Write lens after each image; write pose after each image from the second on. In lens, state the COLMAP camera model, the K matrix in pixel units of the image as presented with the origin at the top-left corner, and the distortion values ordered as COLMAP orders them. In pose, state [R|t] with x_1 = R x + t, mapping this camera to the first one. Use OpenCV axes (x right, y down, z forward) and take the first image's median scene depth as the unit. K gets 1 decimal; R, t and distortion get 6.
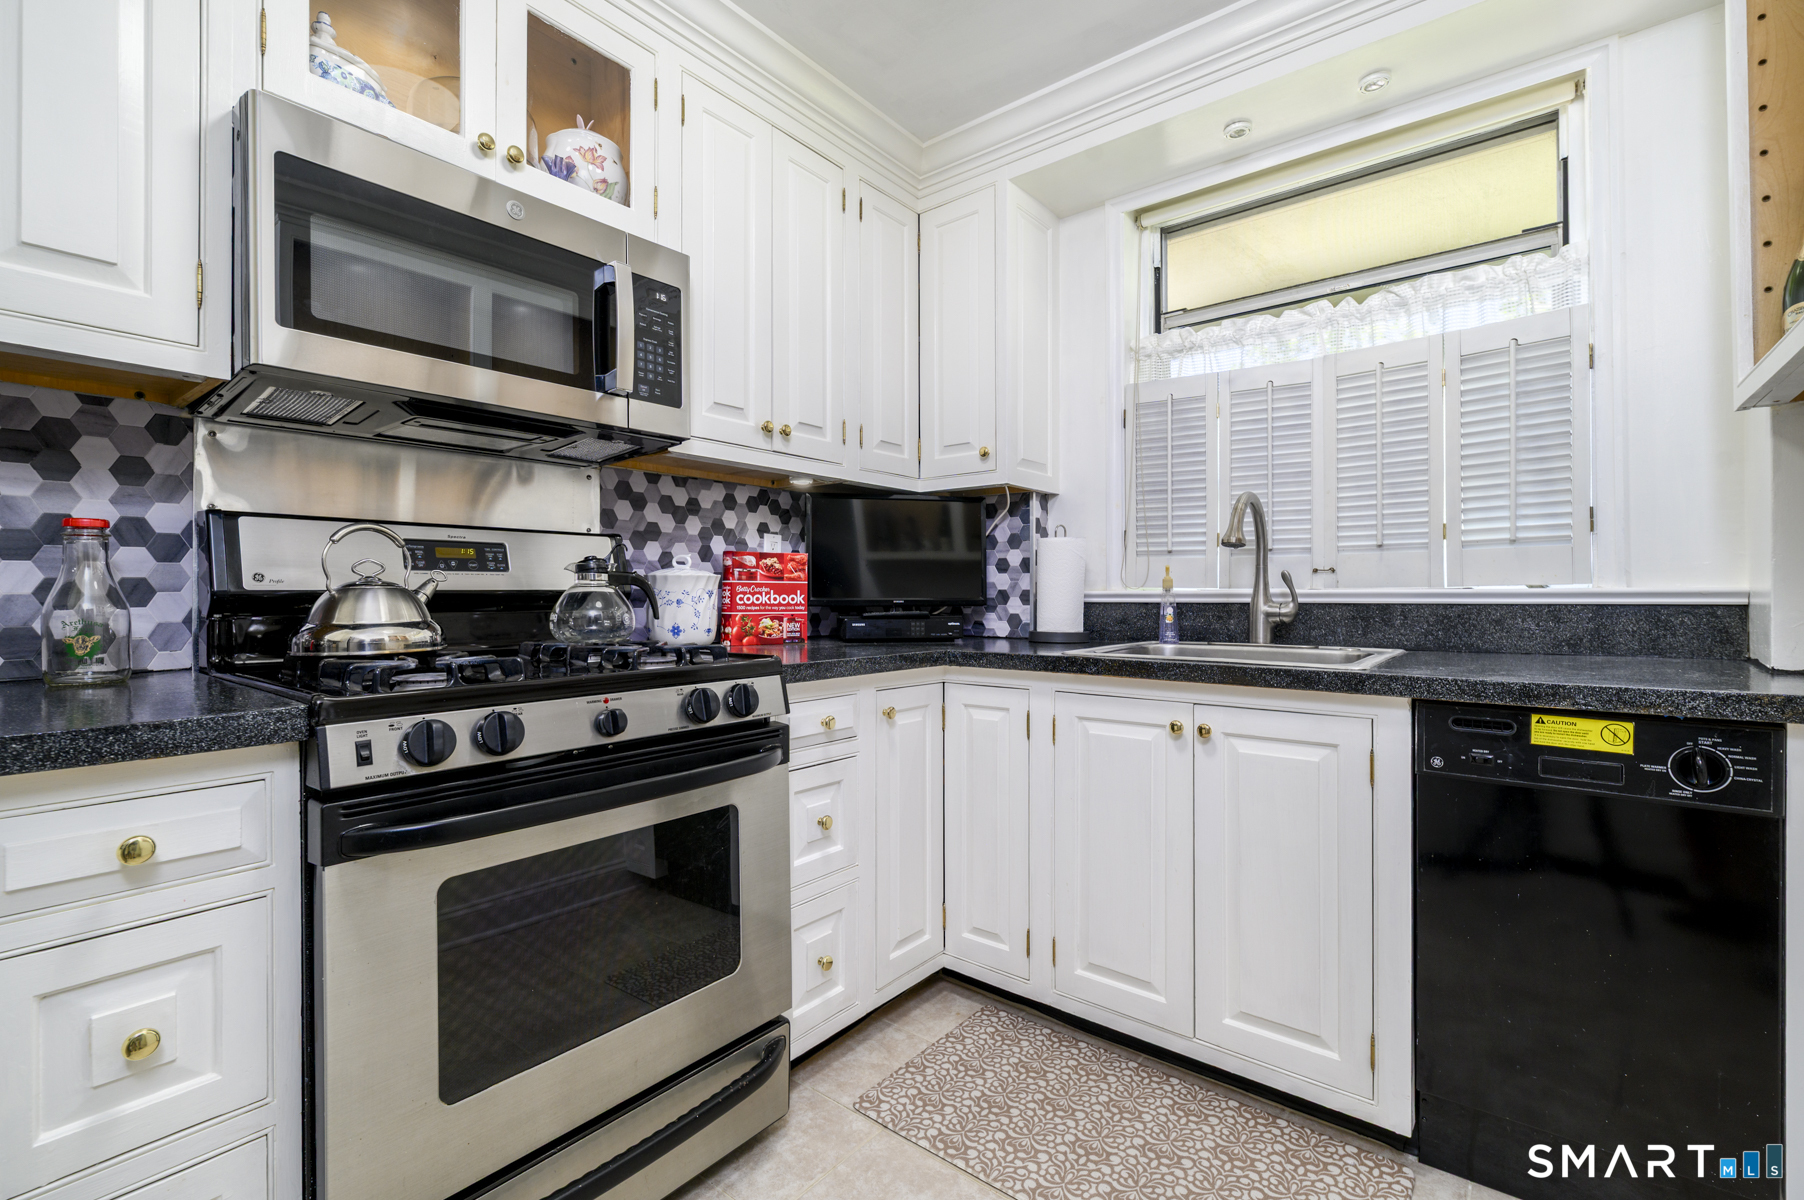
lens RADIAL K [[811.9, 0, 892.3], [0, 811.9, 596.1], [0, 0, 1]] dist [0.001982, -0.000236]
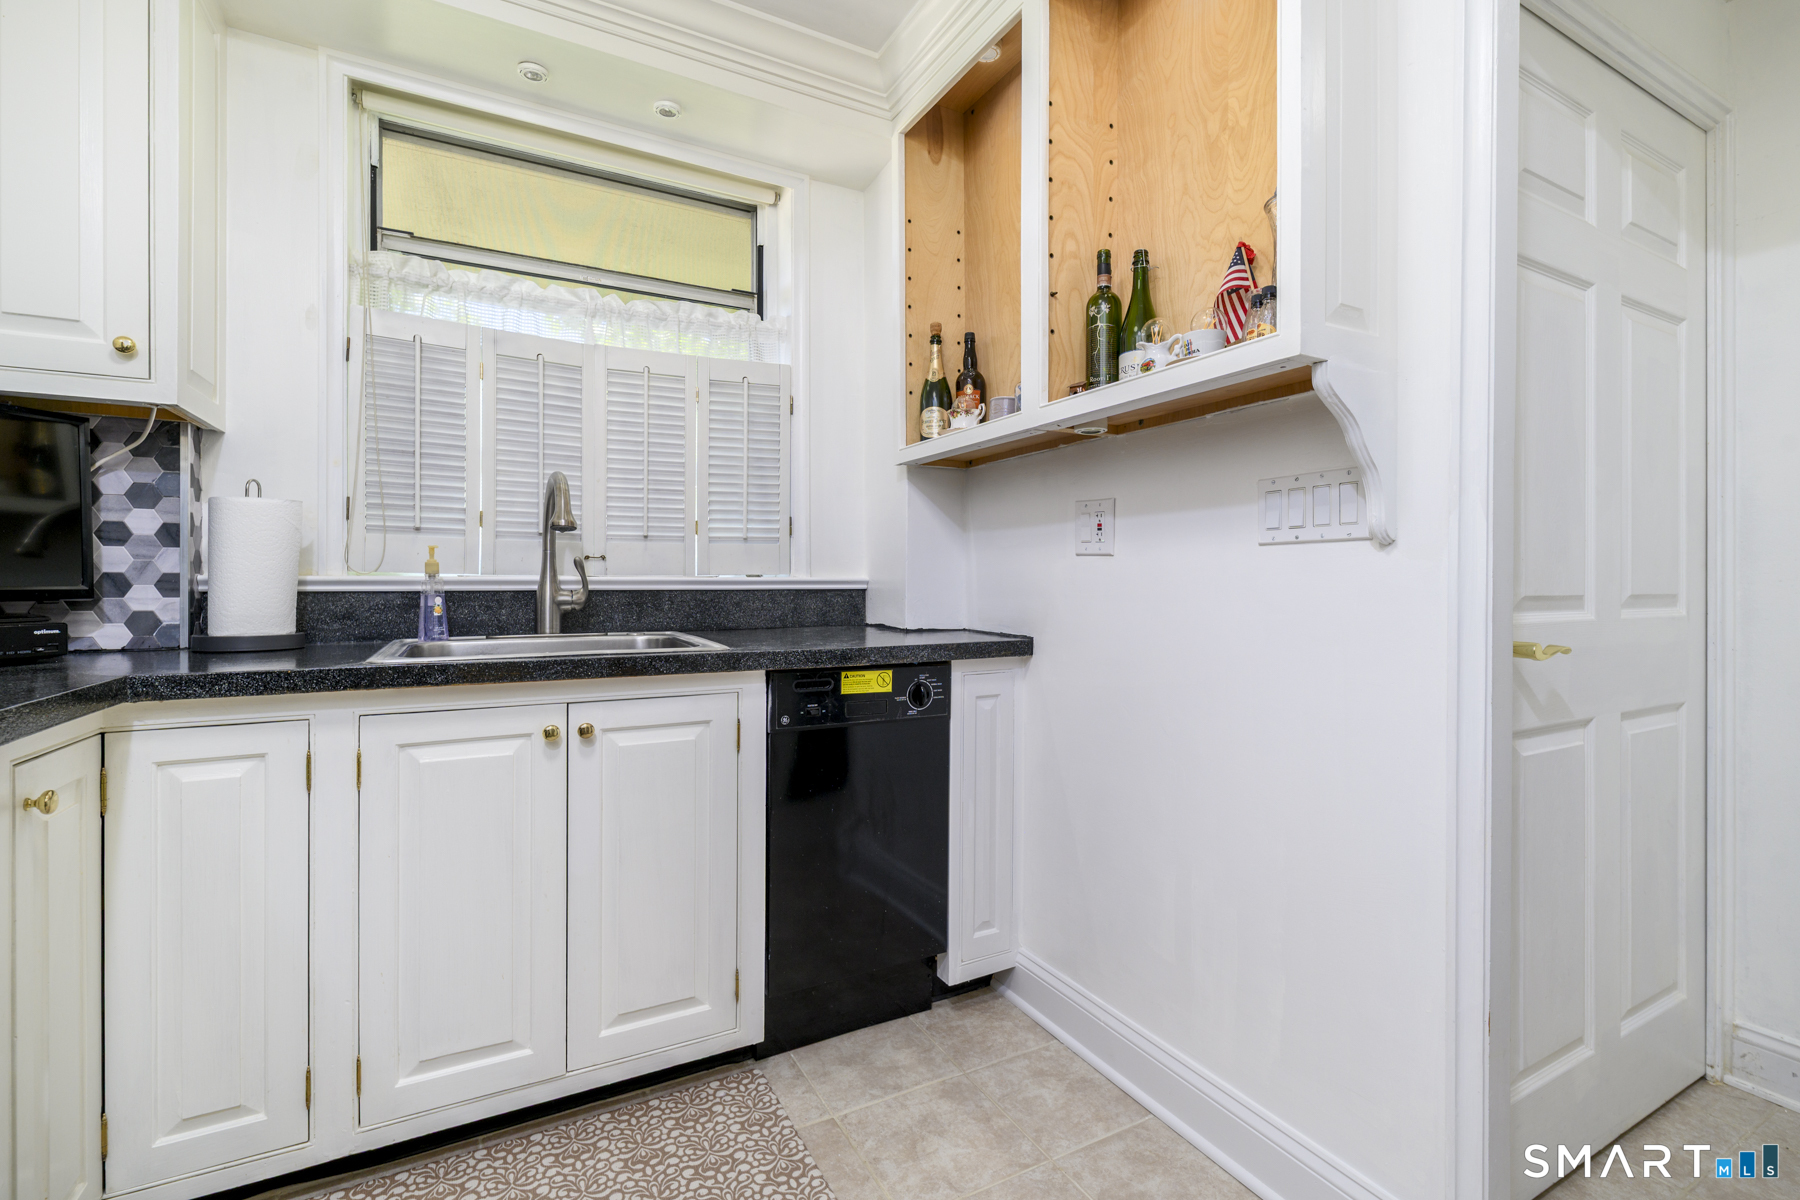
lens RADIAL K [[856.3, 0, 901.1], [0, 856.3, 587.3], [0, 0, 1]] dist [0.000865, -0.000357]
pose [[0.349660, -0.005129, 0.936863, -0.289922], [-0.001787, 0.999980, 0.006141, -0.002016], [-0.936875, -0.003821, 0.349644, 0.239488]]
